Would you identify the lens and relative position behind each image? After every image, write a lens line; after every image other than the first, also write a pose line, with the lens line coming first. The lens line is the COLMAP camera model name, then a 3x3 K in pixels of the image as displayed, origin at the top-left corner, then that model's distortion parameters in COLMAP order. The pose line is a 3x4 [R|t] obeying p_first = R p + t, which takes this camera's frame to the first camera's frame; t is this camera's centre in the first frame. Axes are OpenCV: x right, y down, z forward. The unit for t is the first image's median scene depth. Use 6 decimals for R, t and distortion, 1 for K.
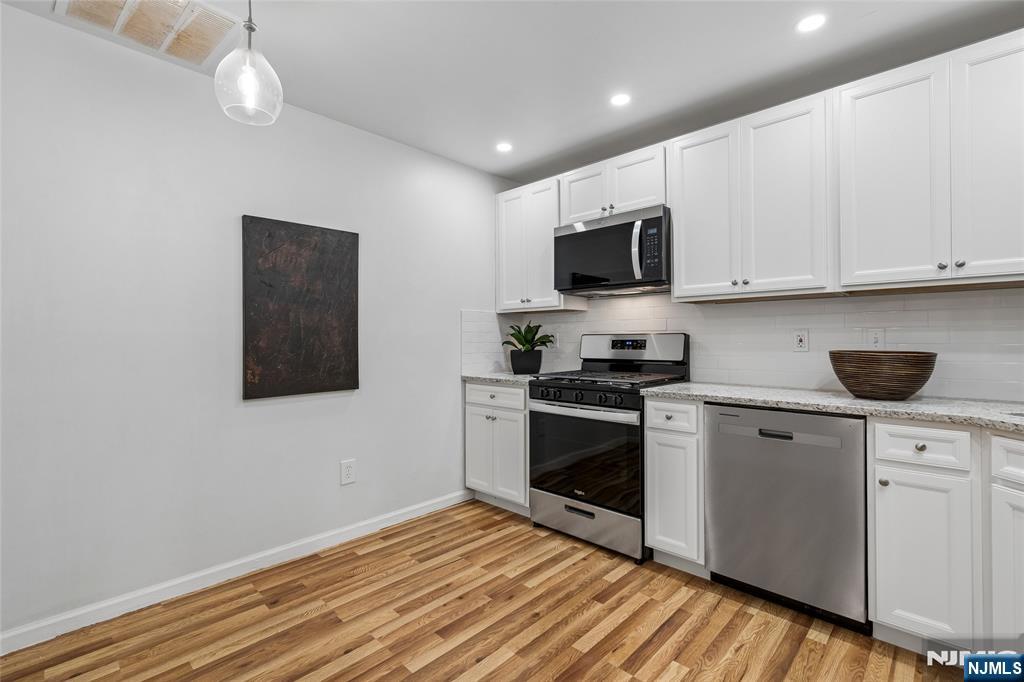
lens RADIAL K [[463.2, 0, 504.7], [0, 463.2, 336.4], [0, 0, 1]] dist [-0.006527, 0.002820]
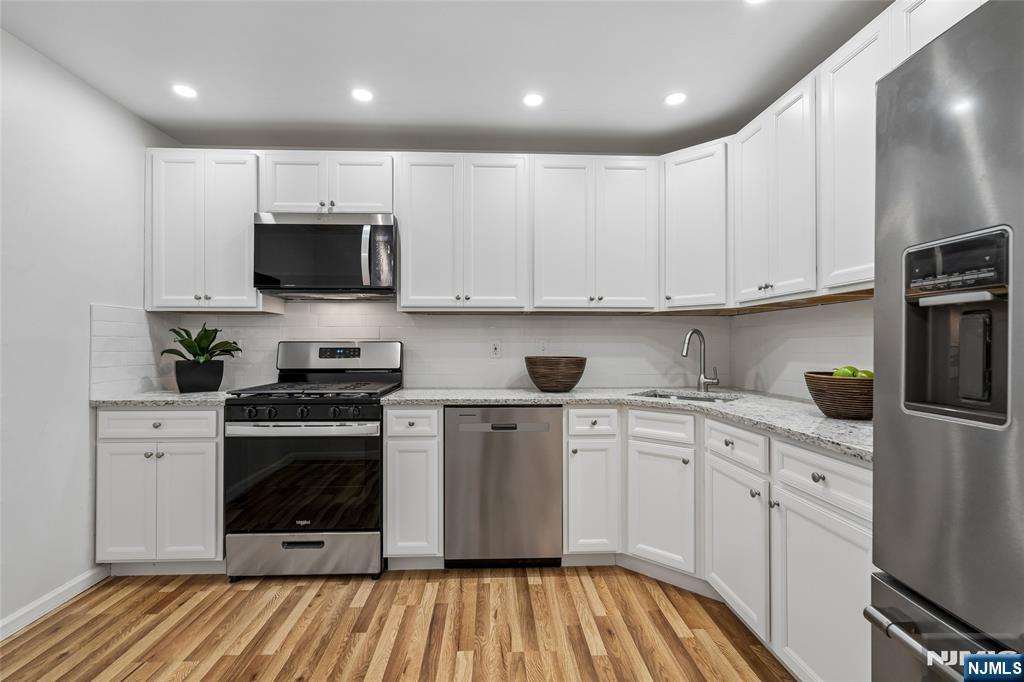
lens RADIAL K [[463.2, 0, 507.4], [0, 463.2, 342.5], [0, 0, 1]] dist [-0.006527, 0.002820]
pose [[0.685582, 0.009523, 0.727933, -0.238393], [-0.007758, 0.999953, -0.005775, -0.000807], [-0.727954, -0.001688, 0.685624, 0.135823]]
